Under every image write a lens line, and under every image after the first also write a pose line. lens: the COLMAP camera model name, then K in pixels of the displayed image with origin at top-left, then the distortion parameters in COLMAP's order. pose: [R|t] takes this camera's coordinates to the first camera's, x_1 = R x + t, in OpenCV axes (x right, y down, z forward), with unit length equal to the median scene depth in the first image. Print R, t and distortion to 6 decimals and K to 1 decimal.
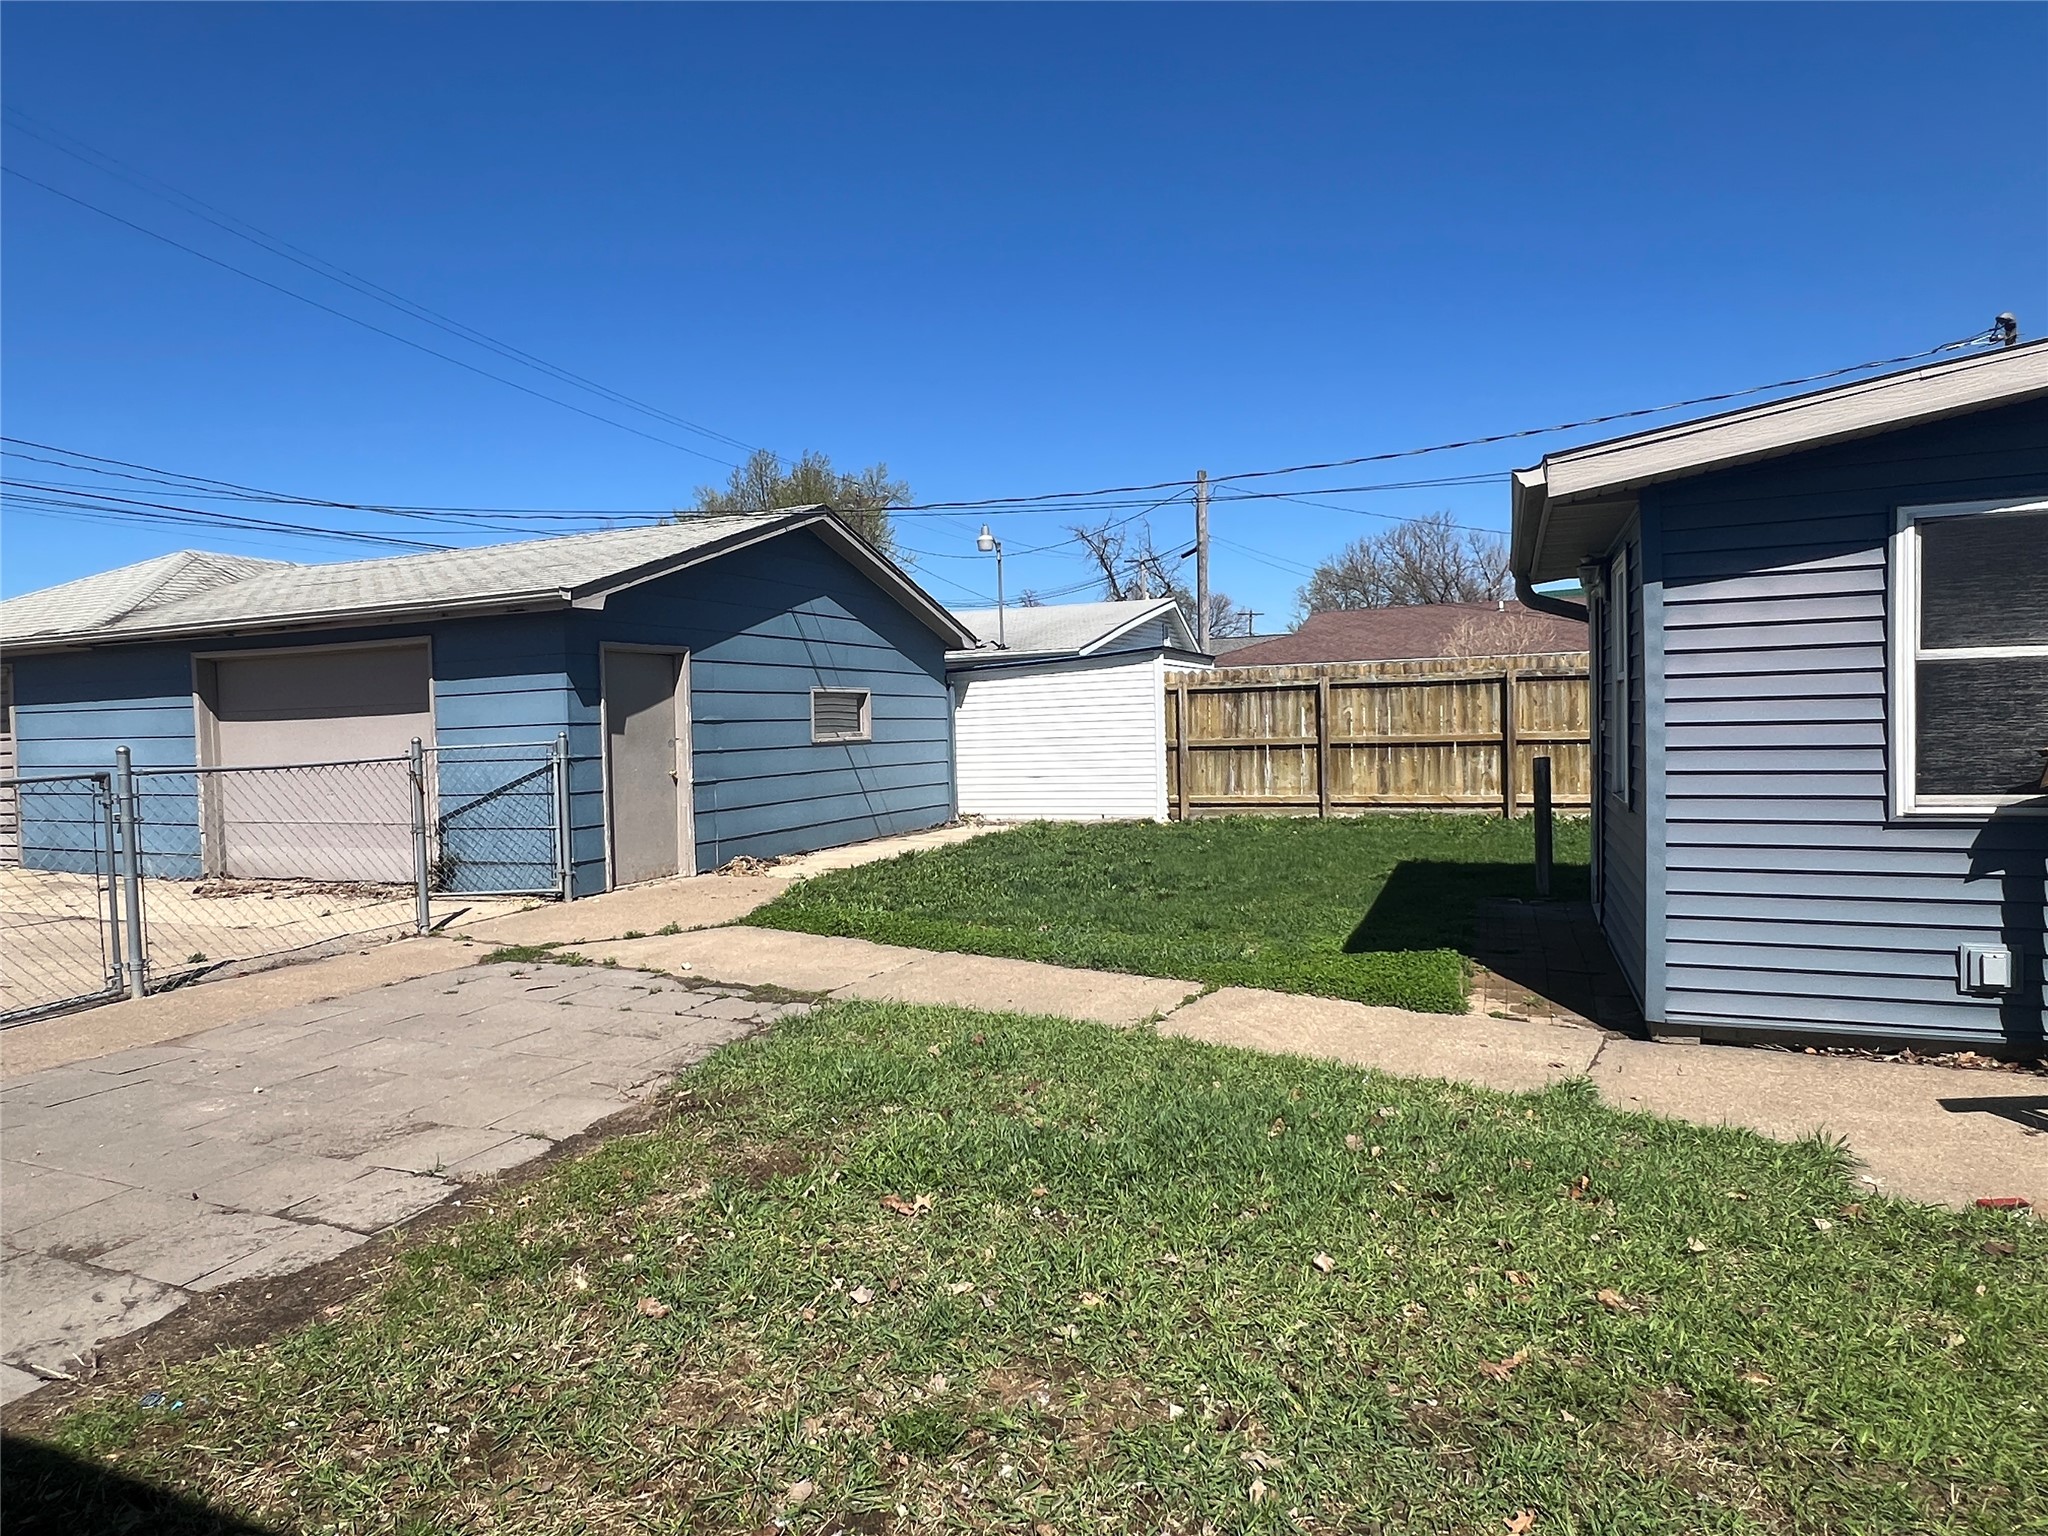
lens RADIAL K [[1206.2, 0, 1024.0], [0, 1206.2, 768.0], [0, 0, 1]] dist [-0.014172, -0.001069]
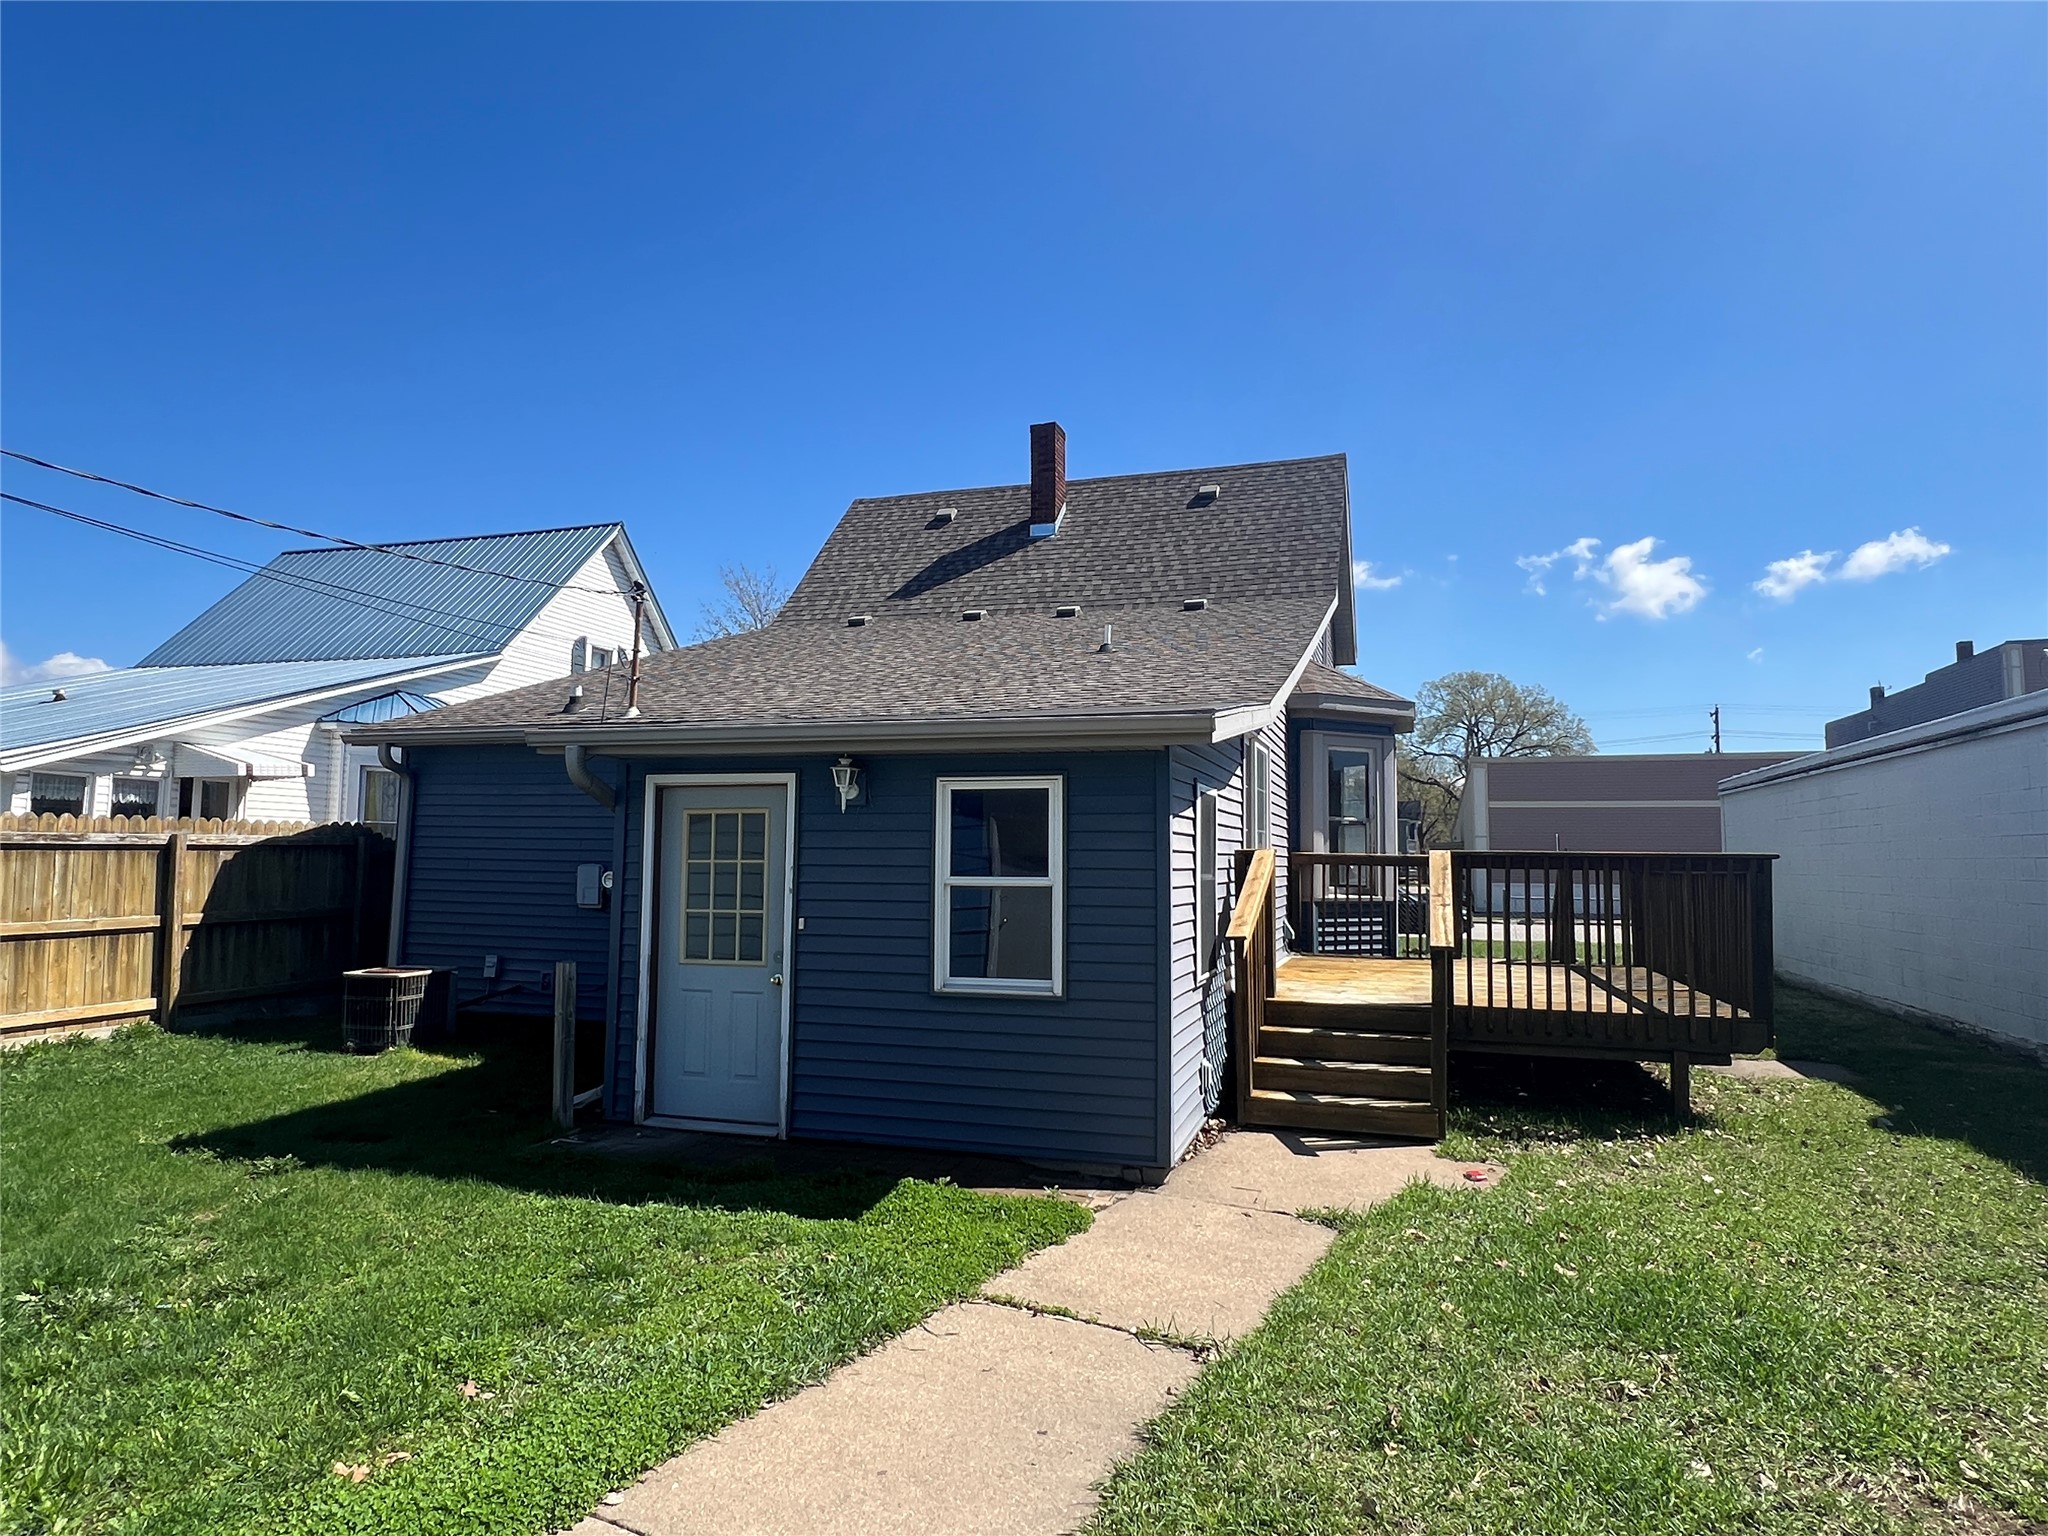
lens RADIAL K [[1206.2, 0, 1024.0], [0, 1206.2, 768.0], [0, 0, 1]] dist [-0.014172, -0.001069]
pose [[-0.086418, 0.110732, 0.990086, -0.316035], [0.029514, 0.993652, -0.108555, -0.029004], [-0.995822, 0.019840, -0.089138, 0.538543]]
